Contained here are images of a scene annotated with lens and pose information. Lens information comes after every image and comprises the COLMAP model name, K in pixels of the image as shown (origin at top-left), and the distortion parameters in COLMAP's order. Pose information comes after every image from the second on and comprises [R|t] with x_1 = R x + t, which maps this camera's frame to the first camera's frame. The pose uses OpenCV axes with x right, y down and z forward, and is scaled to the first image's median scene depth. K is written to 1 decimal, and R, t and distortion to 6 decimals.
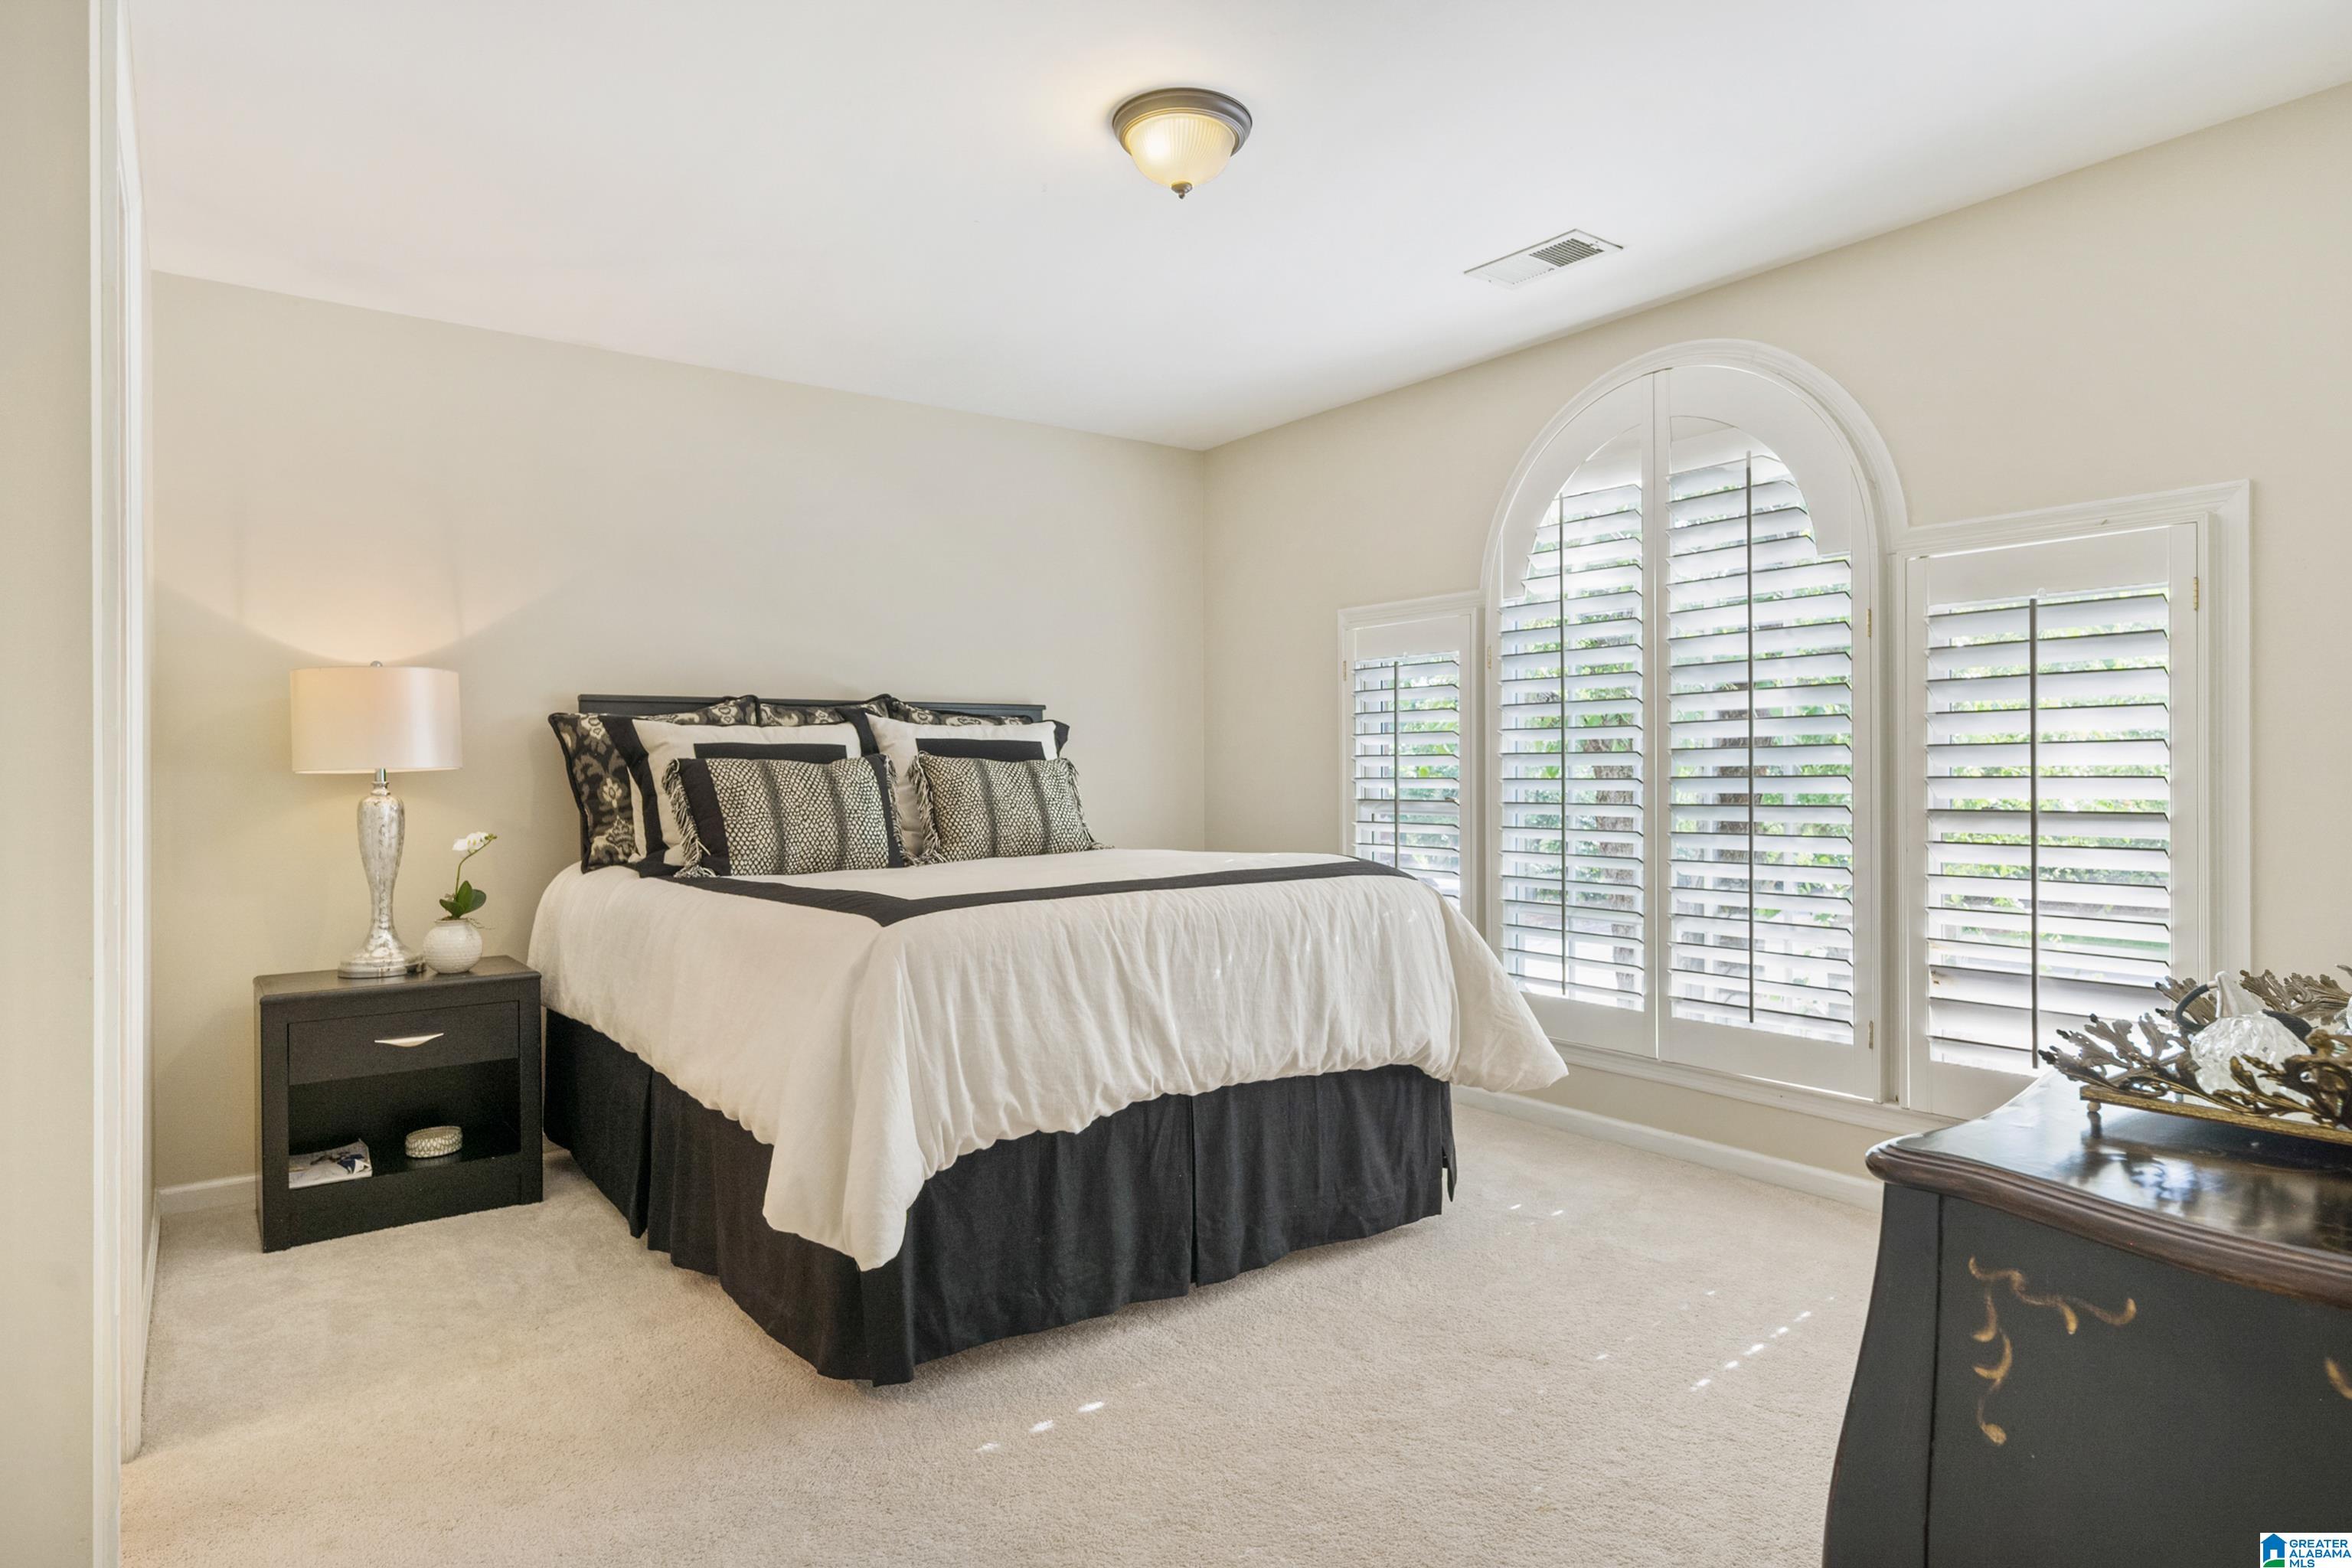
lens RADIAL K [[1333.5, 0, 1179.9], [0, 1333.5, 785.2], [0, 0, 1]] dist [0.002571, 0.000038]
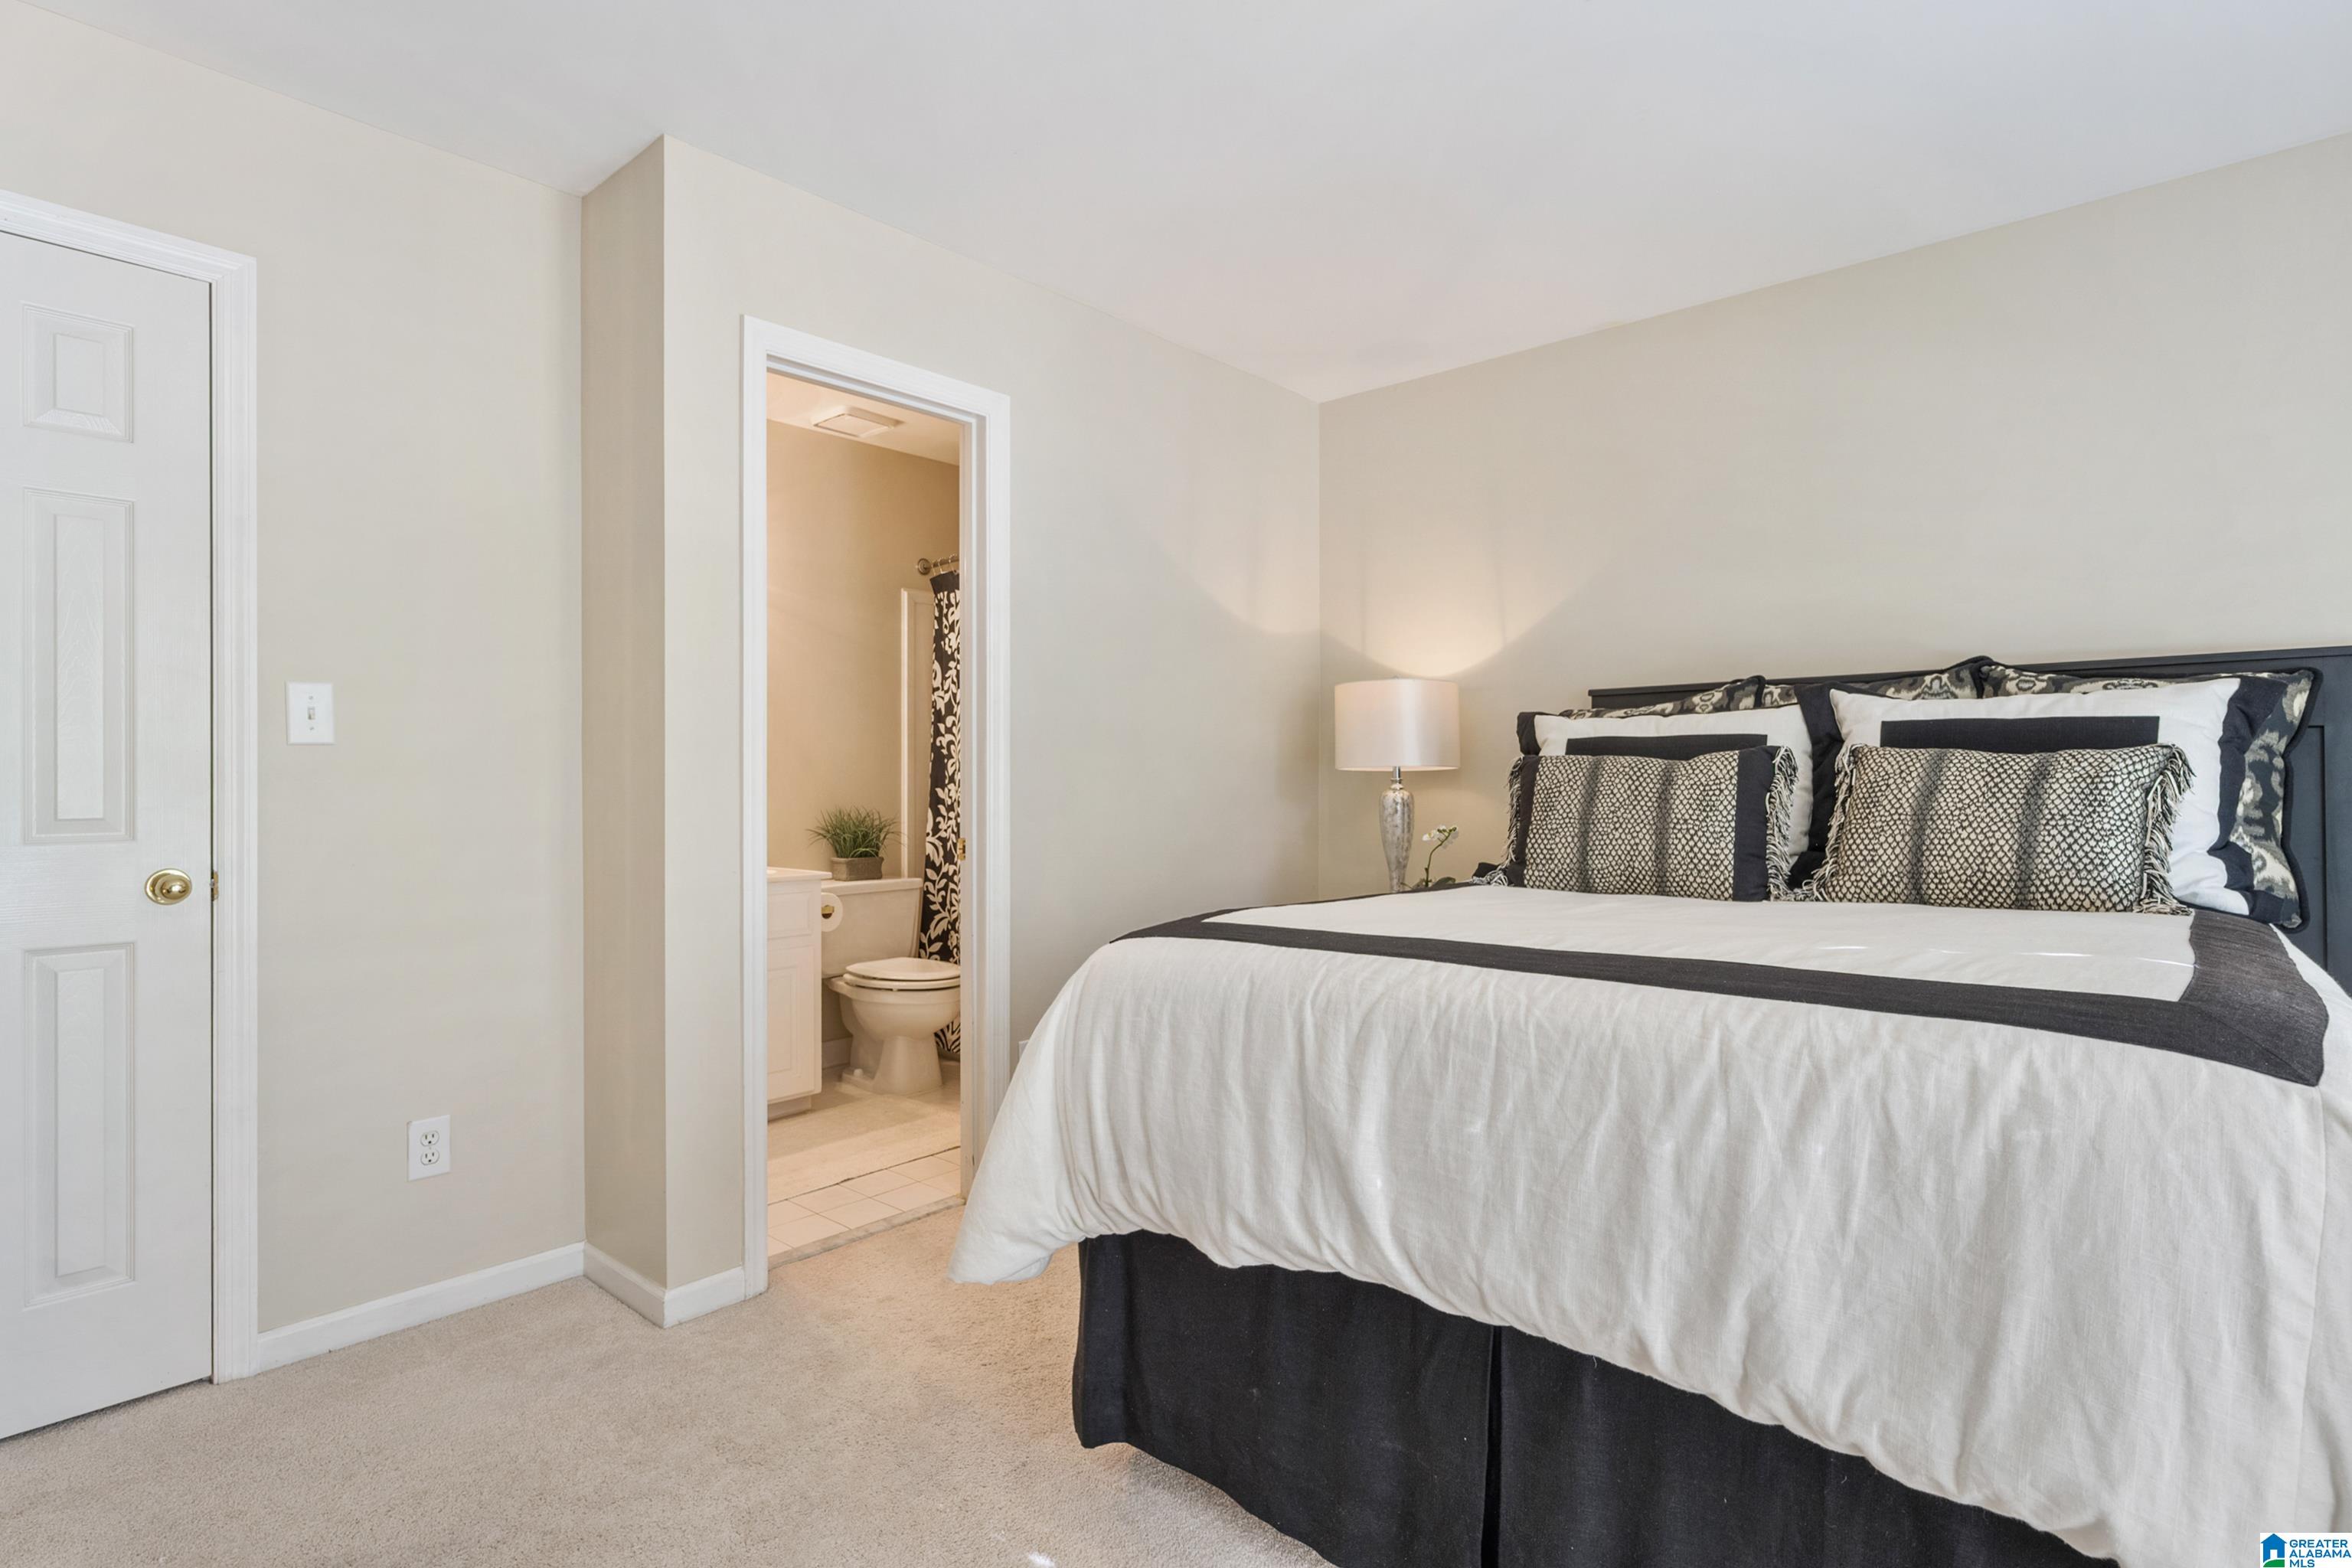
lens RADIAL K [[1199.1, 0, 1180.2], [0, 1199.1, 779.3], [0, 0, 1]] dist [0.000655, 0.000084]
pose [[0.185066, 0.009293, -0.982682, 0.469138], [-0.004569, 0.999953, 0.008596, -0.011491], [0.982715, 0.002900, 0.185100, 0.704889]]
